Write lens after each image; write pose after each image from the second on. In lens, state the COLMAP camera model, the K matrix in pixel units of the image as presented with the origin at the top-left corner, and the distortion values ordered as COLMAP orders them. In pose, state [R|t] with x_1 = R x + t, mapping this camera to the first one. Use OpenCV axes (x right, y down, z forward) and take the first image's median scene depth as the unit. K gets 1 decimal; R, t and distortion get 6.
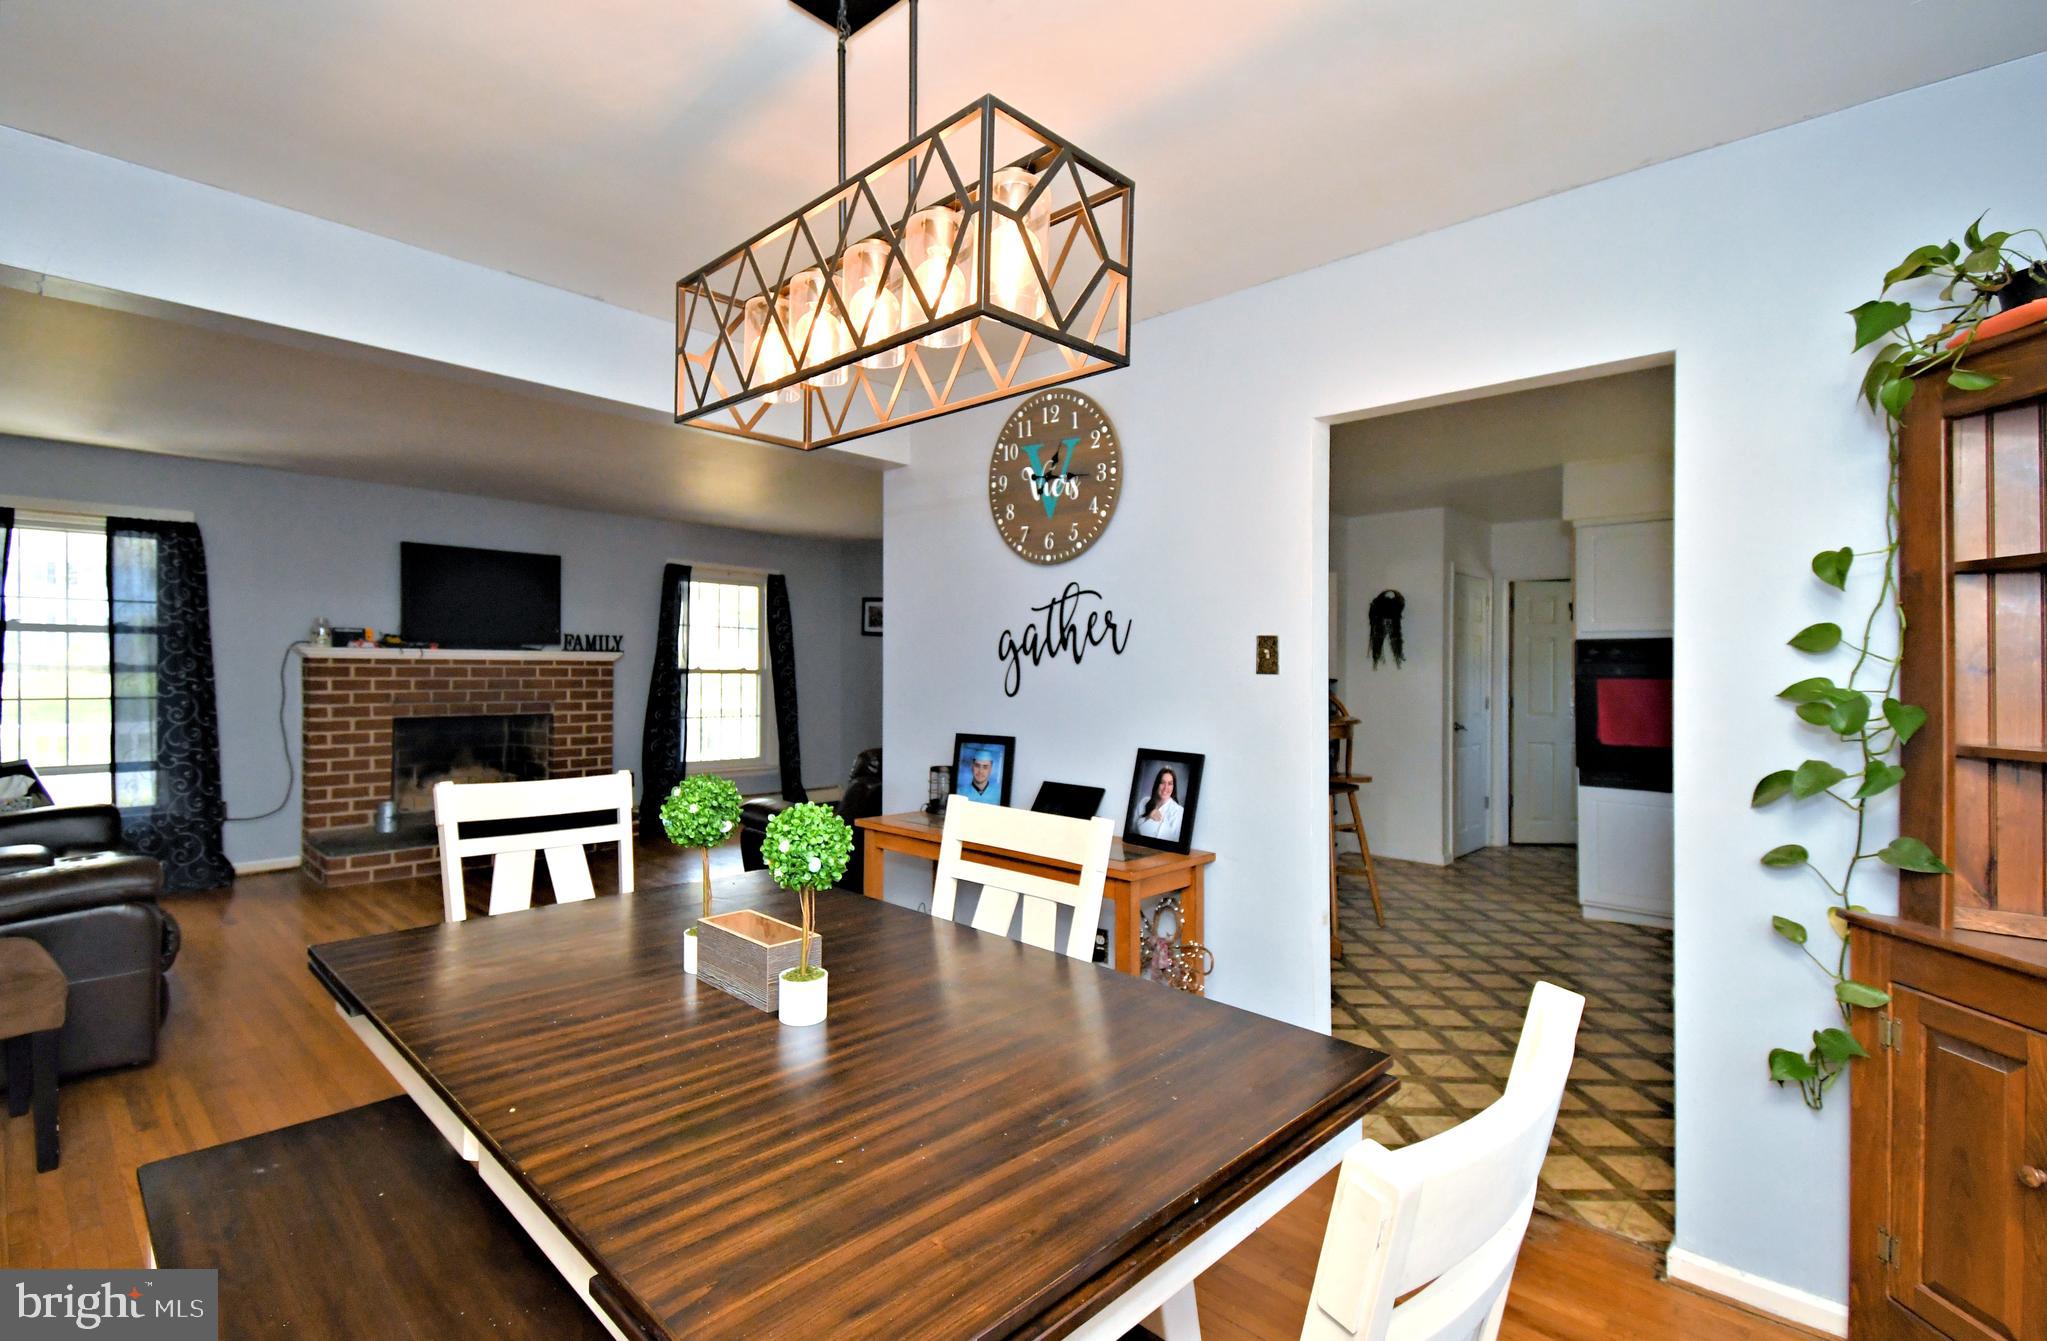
lens RADIAL K [[958.7, 0, 1023.2], [0, 958.7, 668.8], [0, 0, 1]] dist [0.004337, 0.000254]
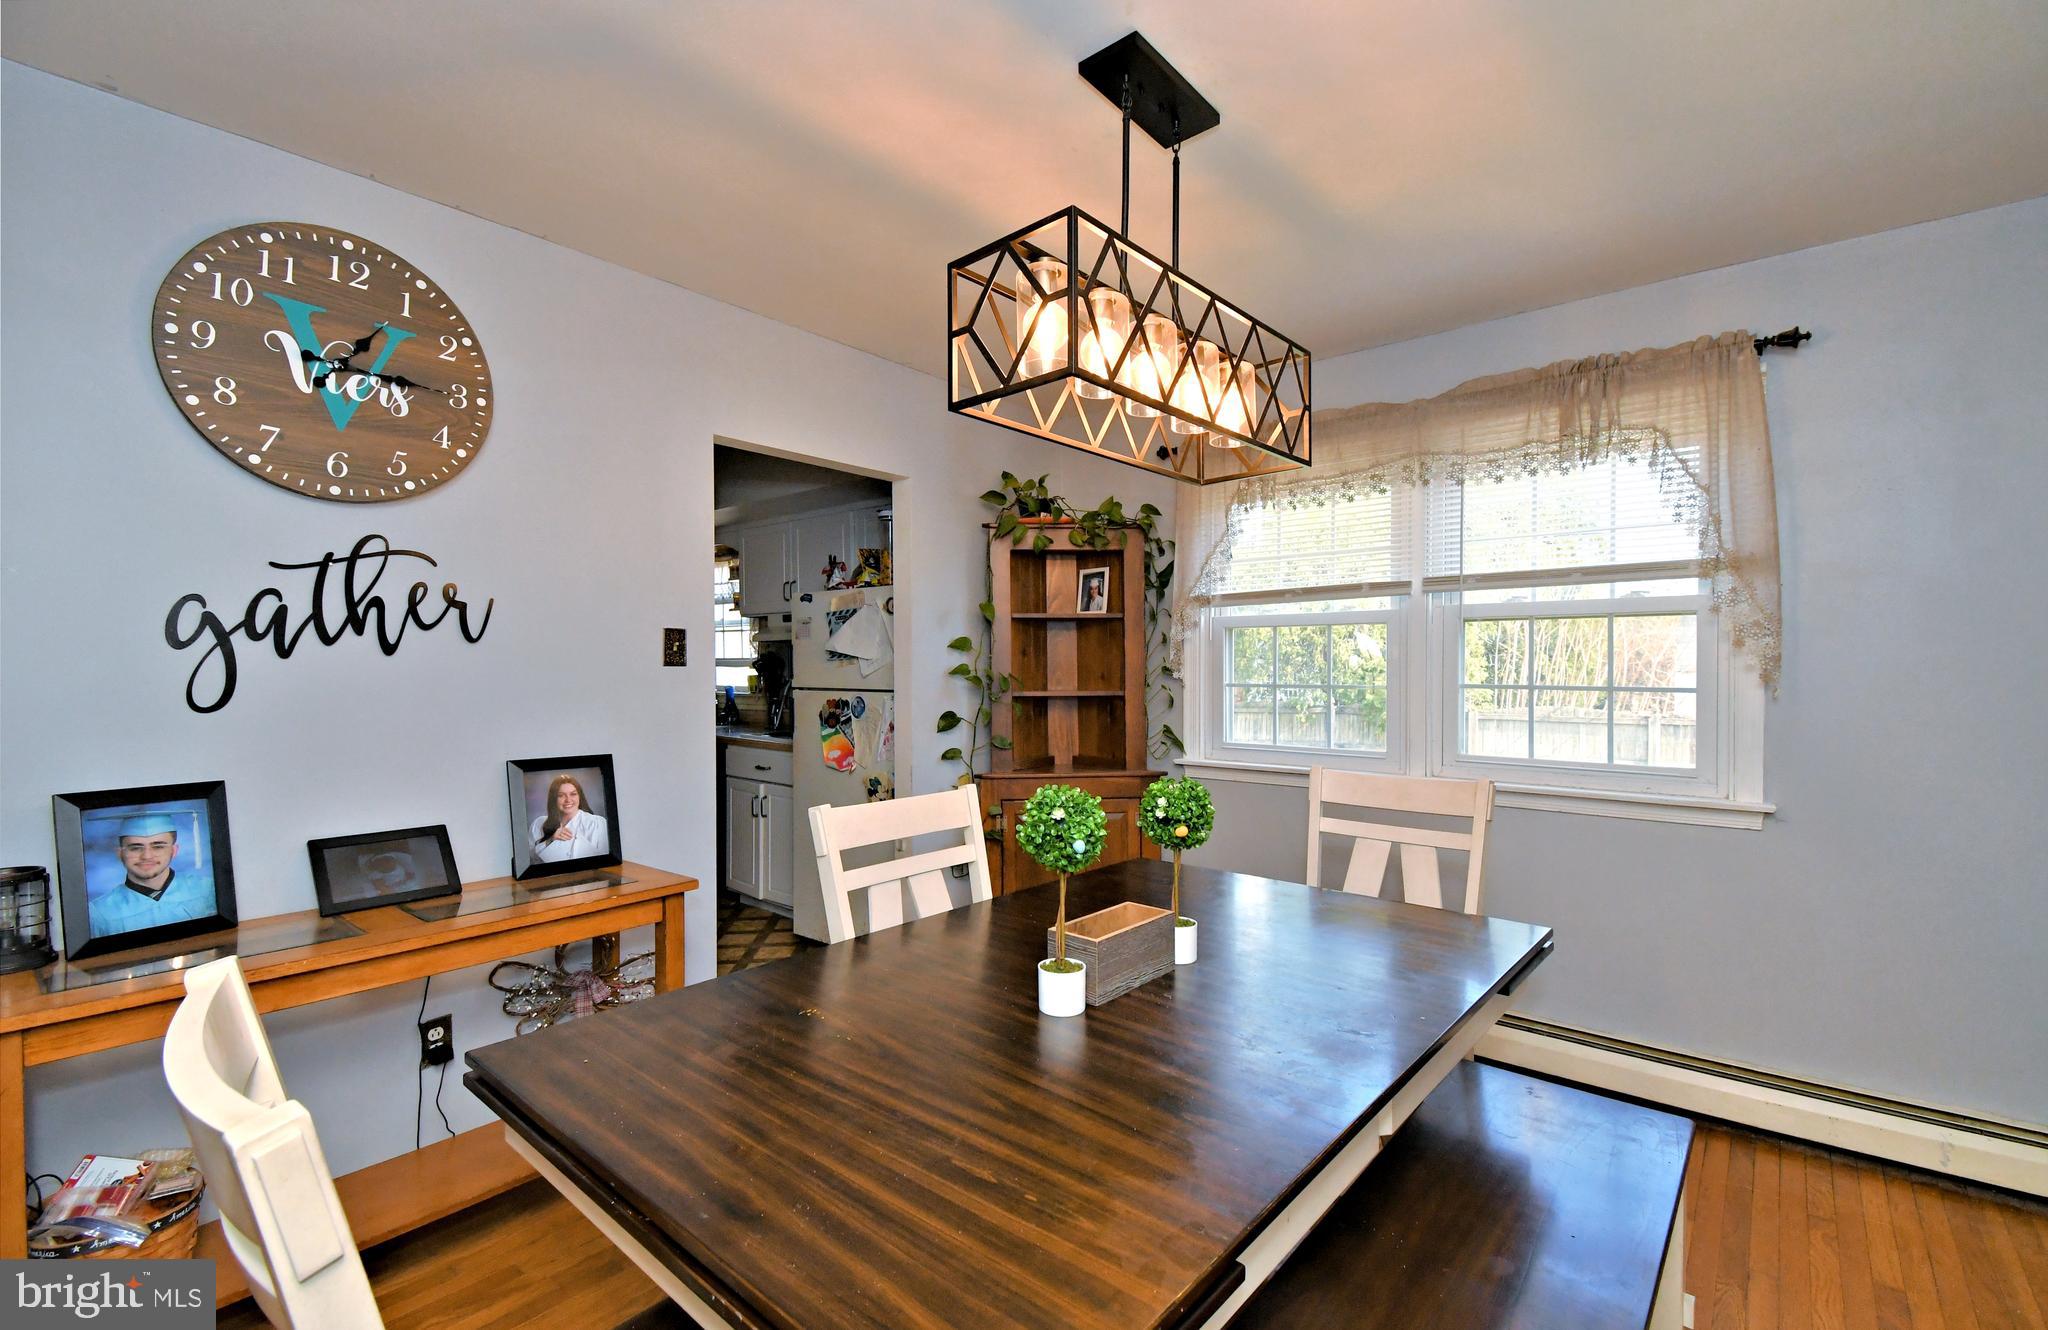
lens RADIAL K [[870.9, 0, 1040.2], [0, 870.9, 668.6], [0, 0, 1]] dist [-0.010837, -0.000539]
pose [[-0.075147, -0.011821, 0.997102, -0.626936], [0.002866, 0.999923, 0.012071, -0.001778], [-0.997168, 0.003765, -0.075107, 0.609841]]
